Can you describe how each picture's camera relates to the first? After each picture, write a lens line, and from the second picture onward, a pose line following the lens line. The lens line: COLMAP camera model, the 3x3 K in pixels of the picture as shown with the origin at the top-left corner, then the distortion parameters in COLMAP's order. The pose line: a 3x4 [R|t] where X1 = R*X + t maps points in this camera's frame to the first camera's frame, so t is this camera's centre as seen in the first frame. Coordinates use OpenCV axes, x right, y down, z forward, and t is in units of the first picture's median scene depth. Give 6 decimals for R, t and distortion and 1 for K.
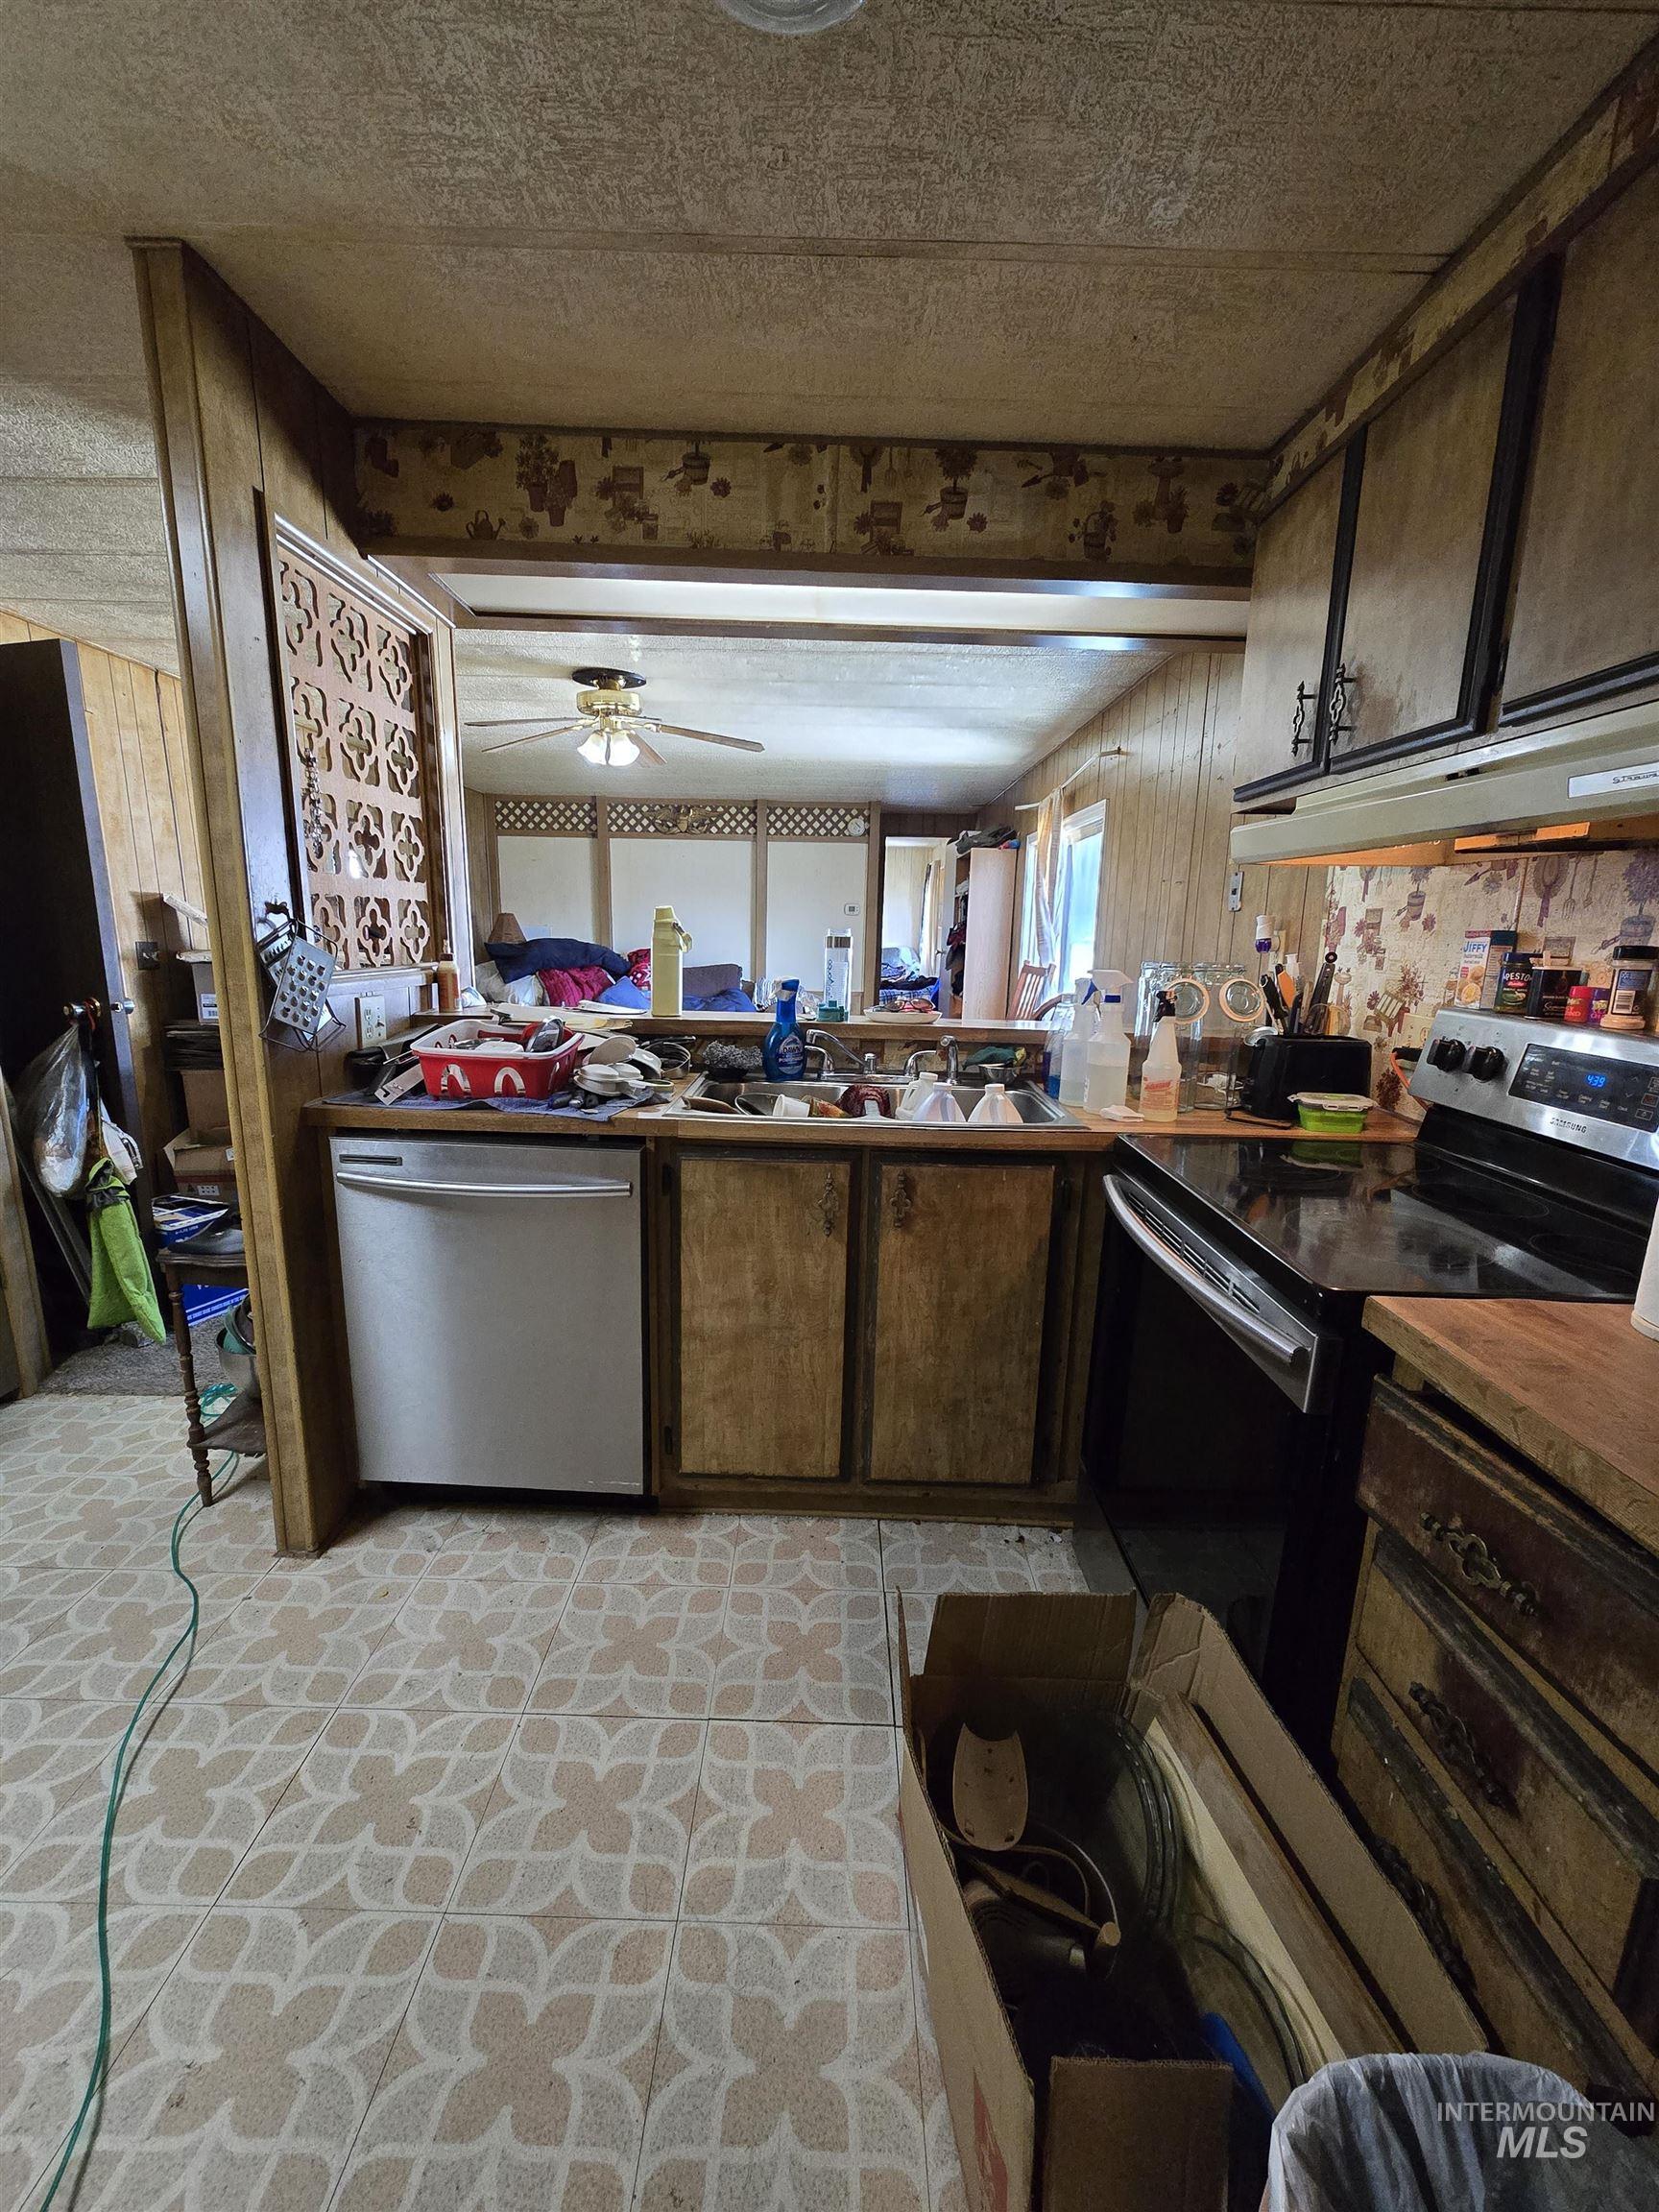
lens RADIAL K [[905.9, 0, 818.0], [0, 905.9, 1111.6], [0, 0, 1]] dist [-0.000201, -0.000583]
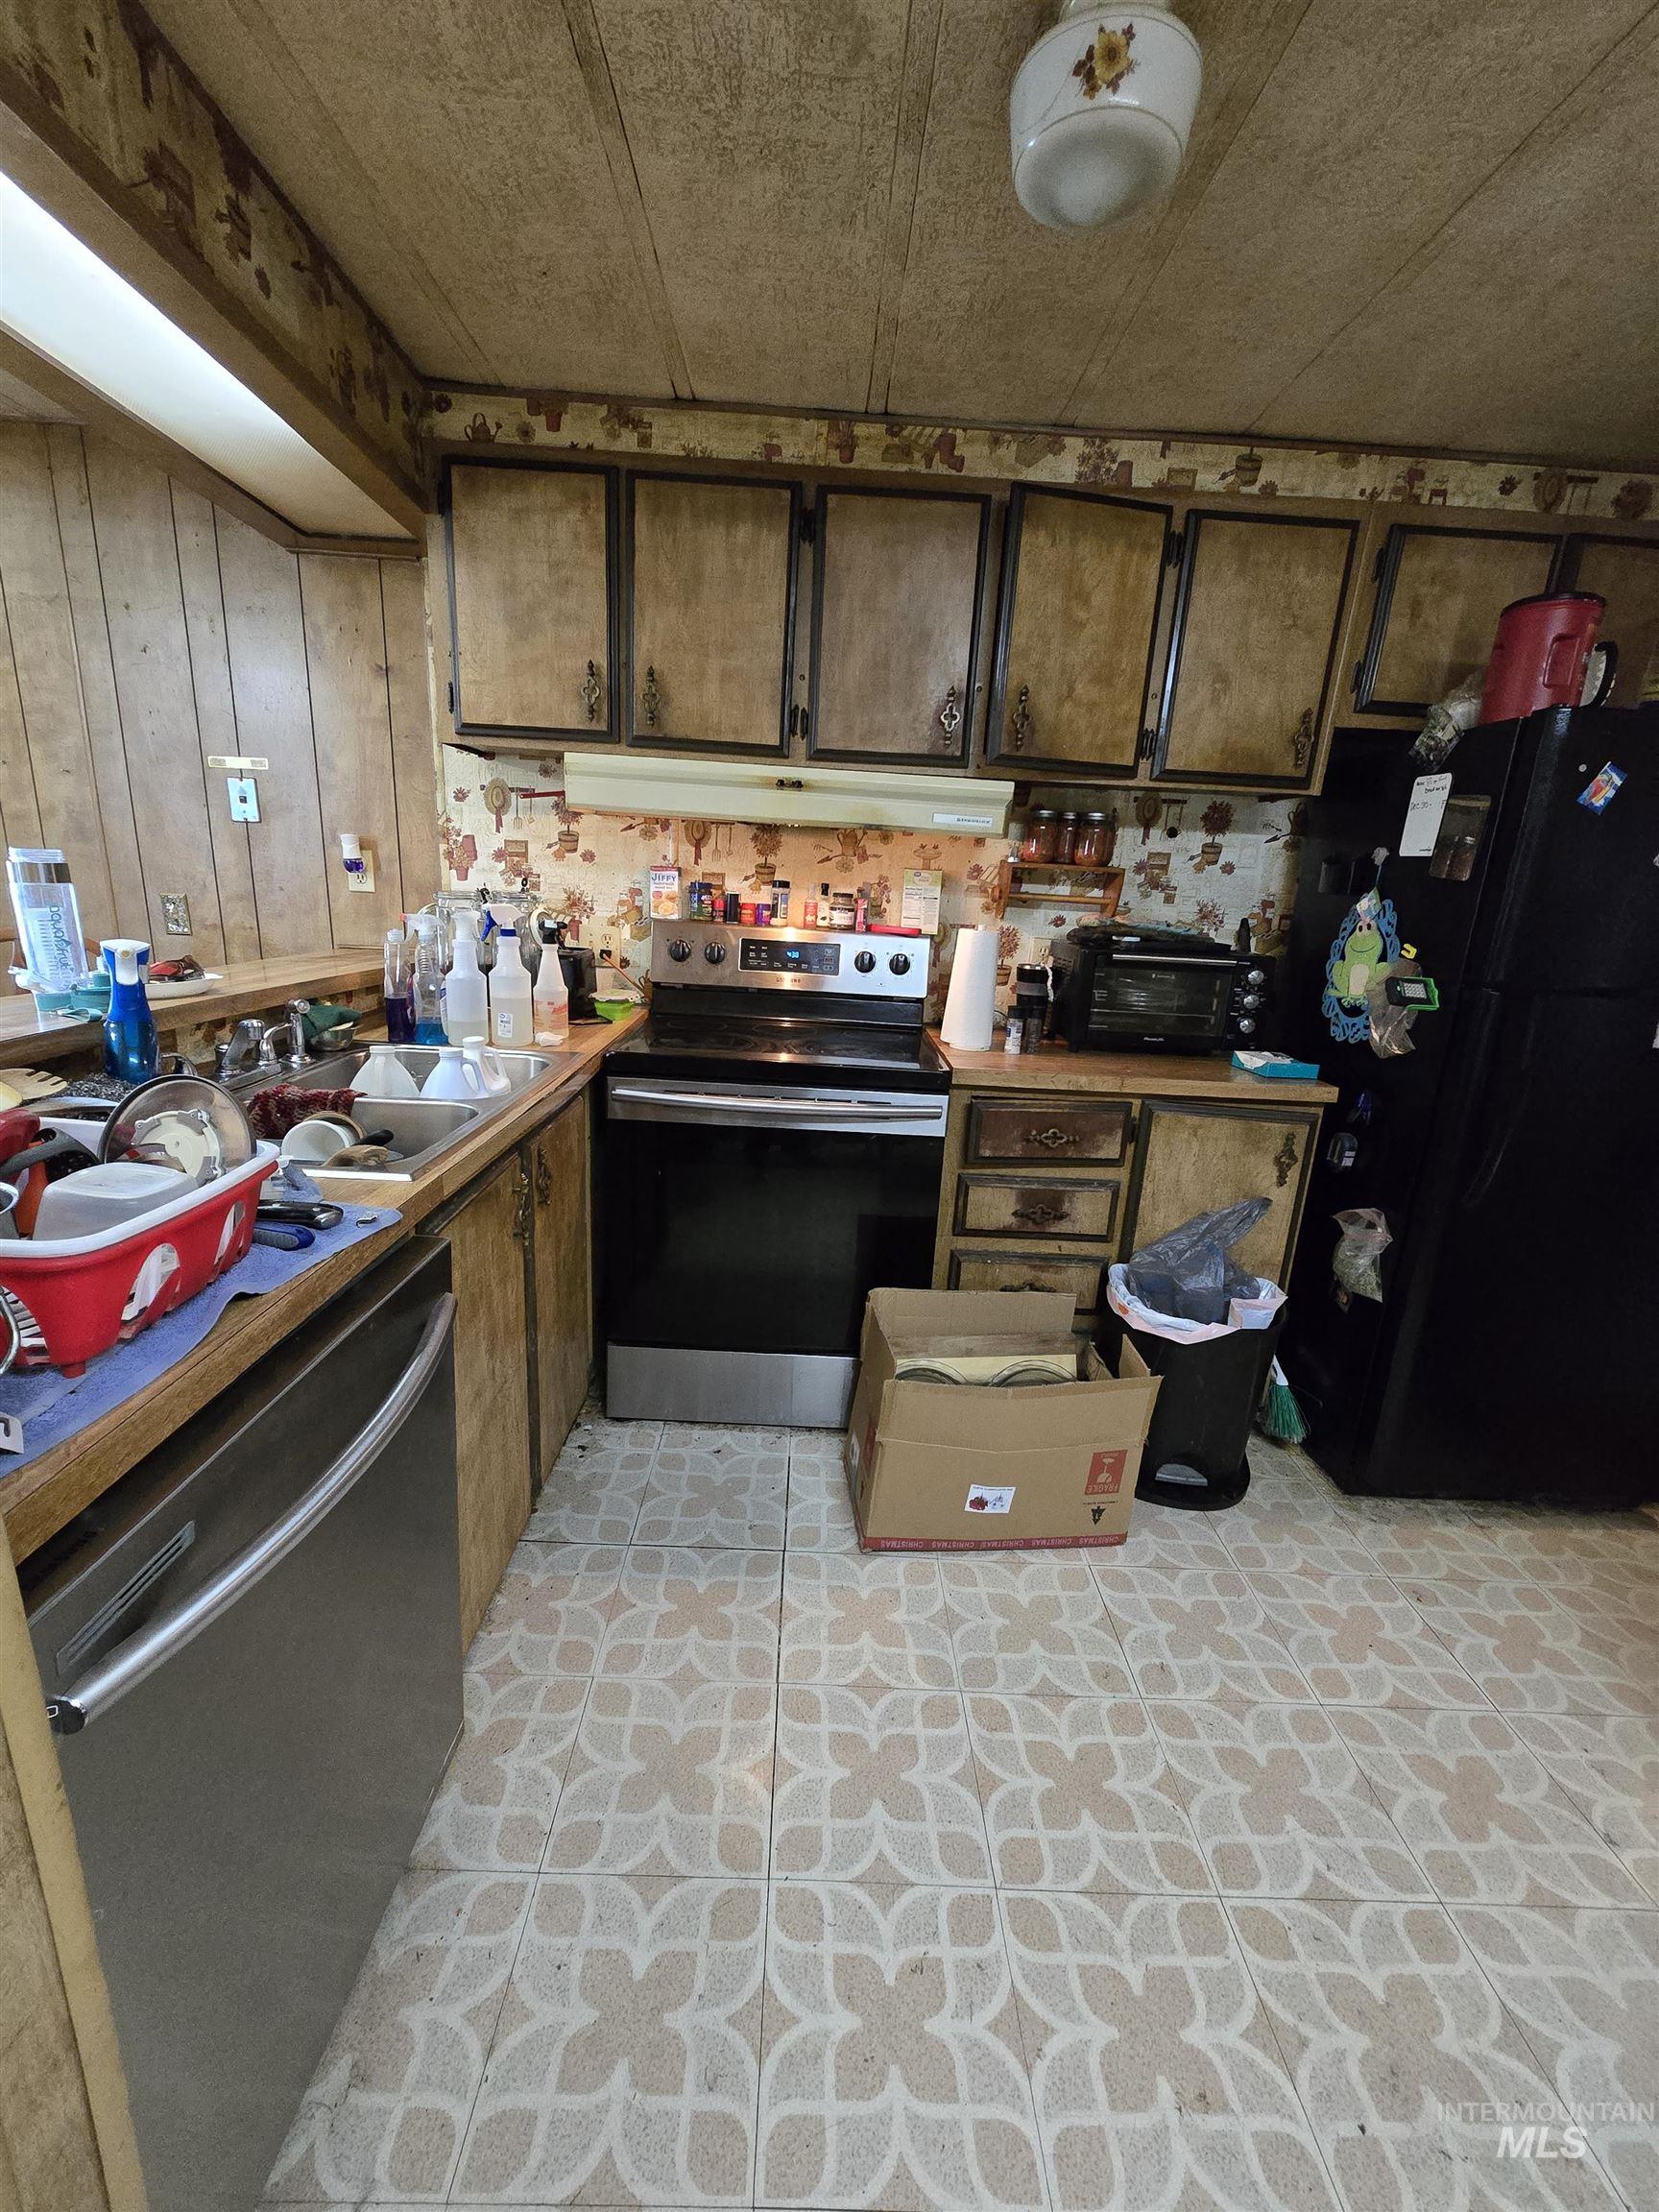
lens RADIAL K [[905.9, 0, 827.3], [0, 905.9, 1114.7], [0, 0, 1]] dist [-0.000201, -0.000583]
pose [[-0.025433, -0.279963, 0.959674, -0.186071], [0.145394, 0.948741, 0.280627, -0.042308], [-0.989047, 0.146668, 0.016576, 0.169505]]
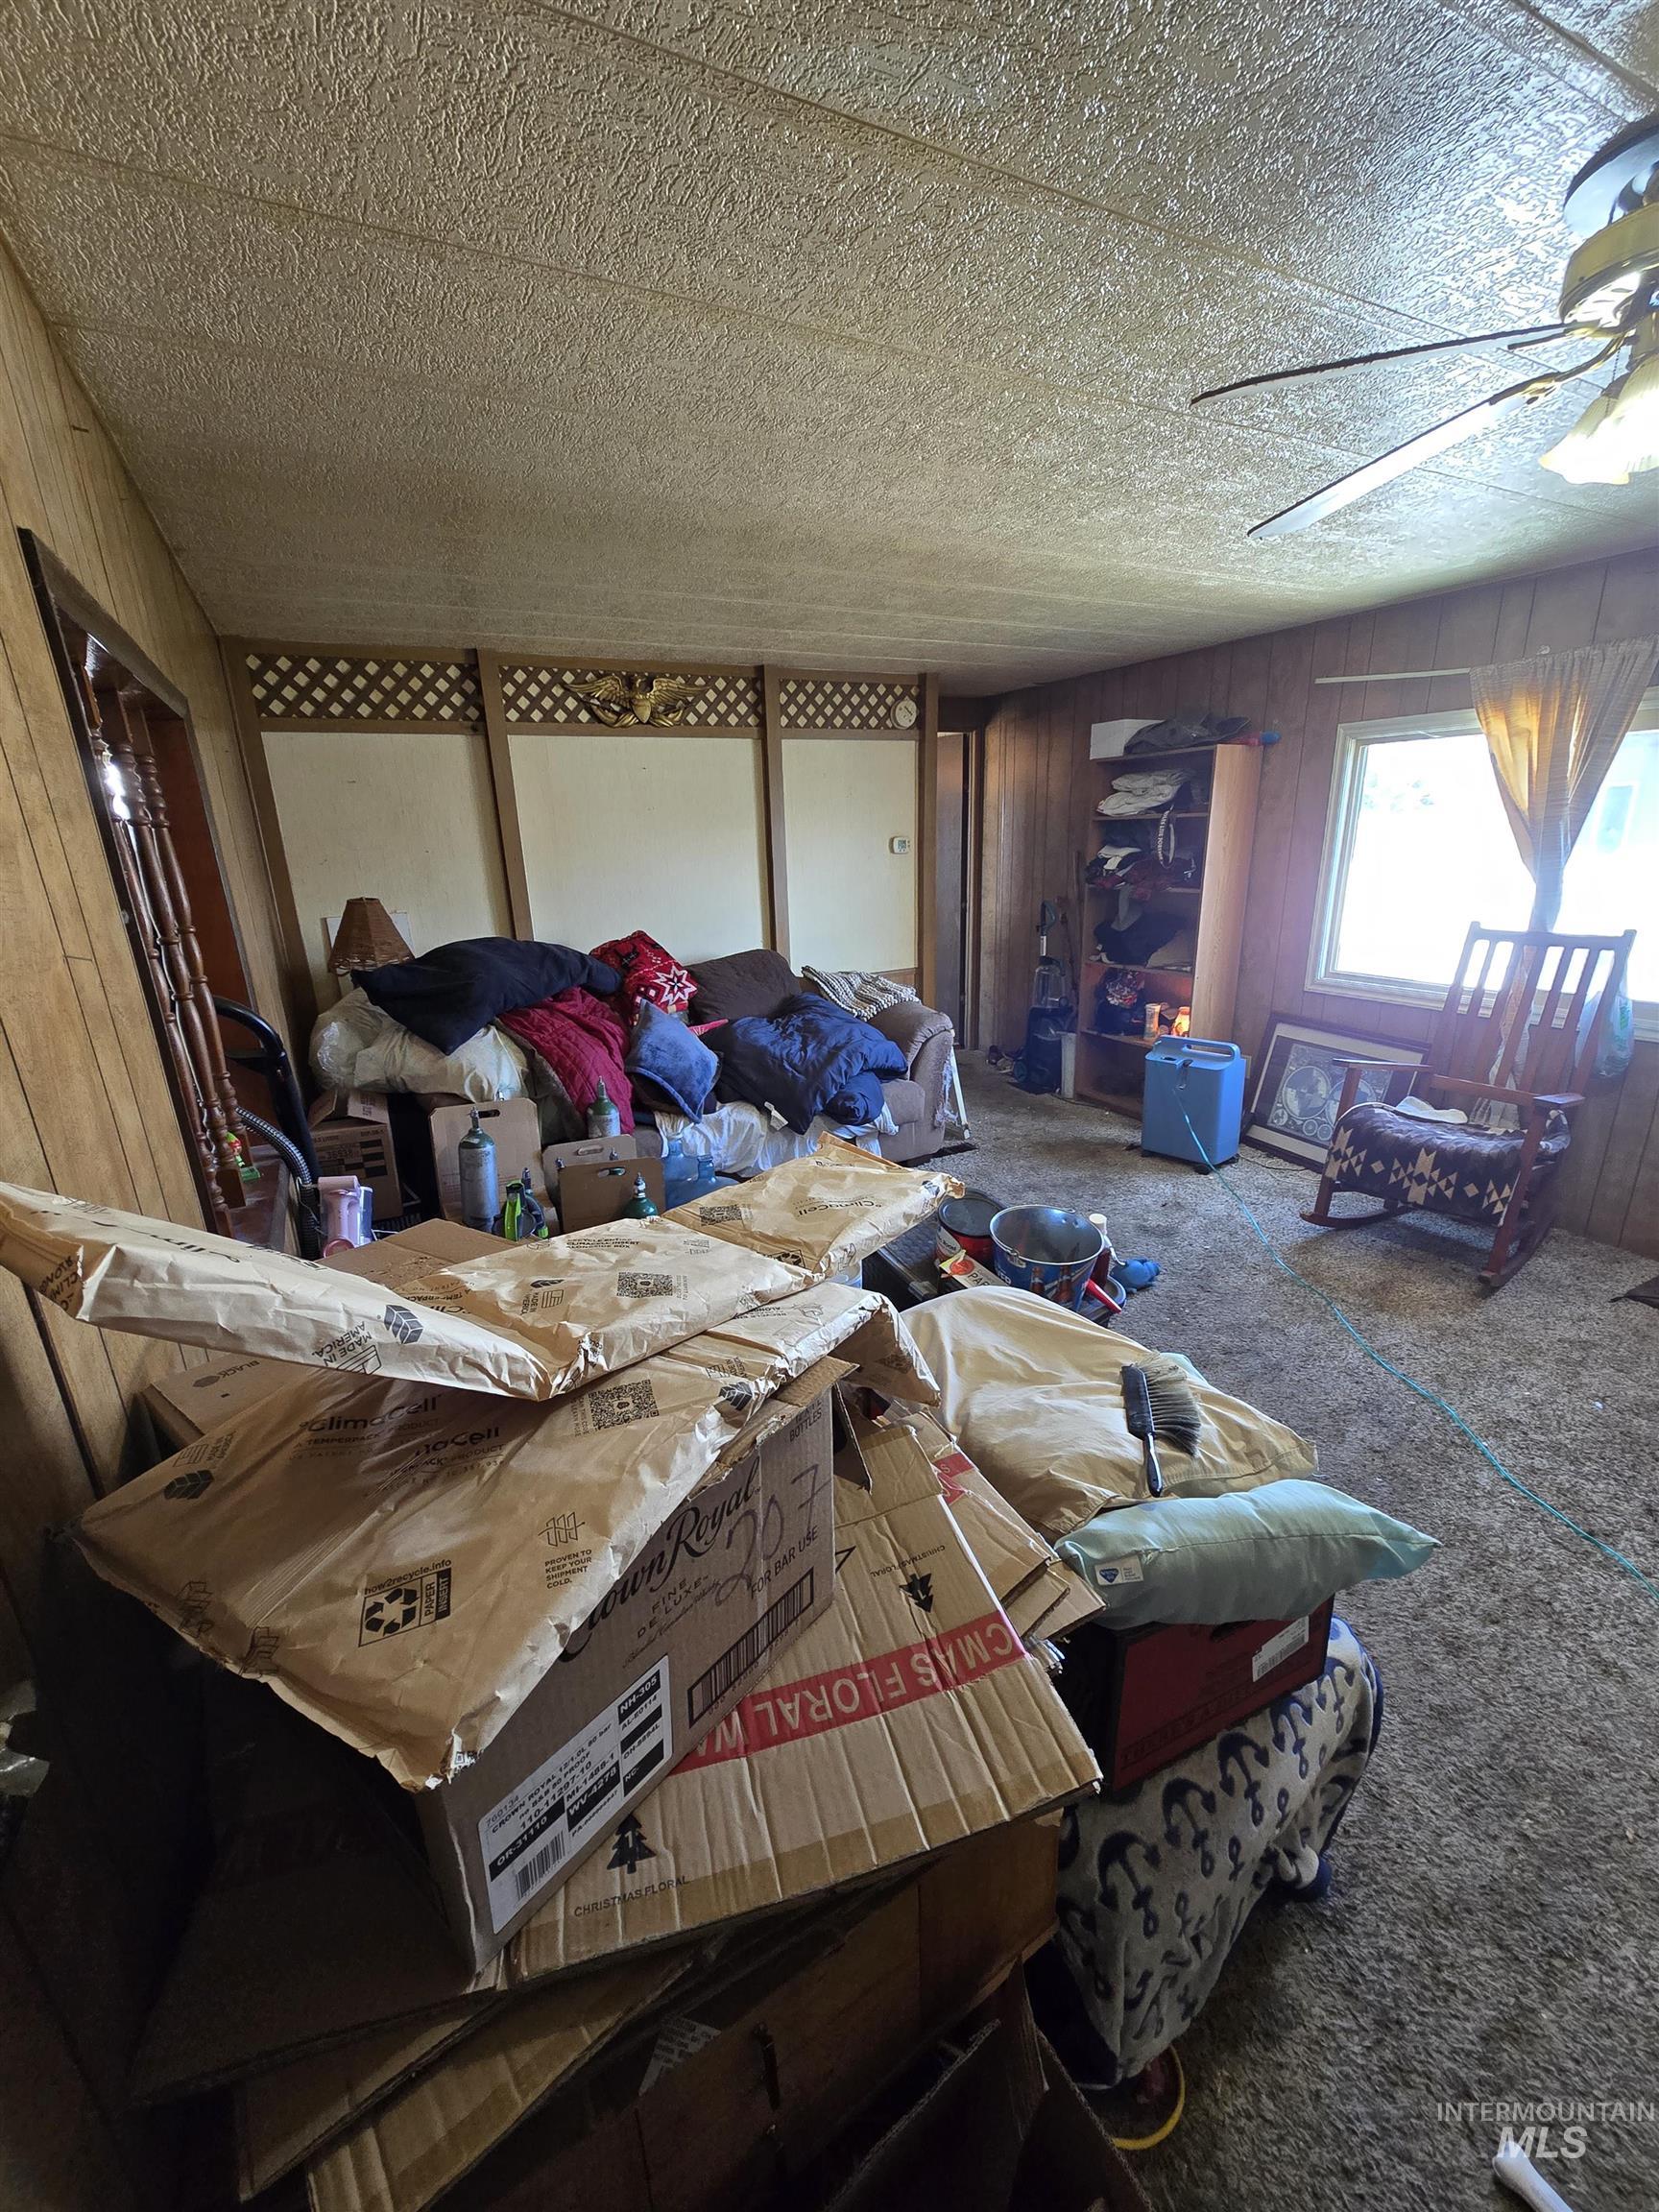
lens RADIAL K [[905.9, 0, 825.1], [0, 905.9, 1119.9], [0, 0, 1]] dist [-0.000201, -0.000583]
pose [[0.876175, -0.194432, 0.441036, -0.346041], [0.147197, 0.979252, 0.139280, -0.128982], [-0.458966, -0.057114, 0.886616, 0.436197]]
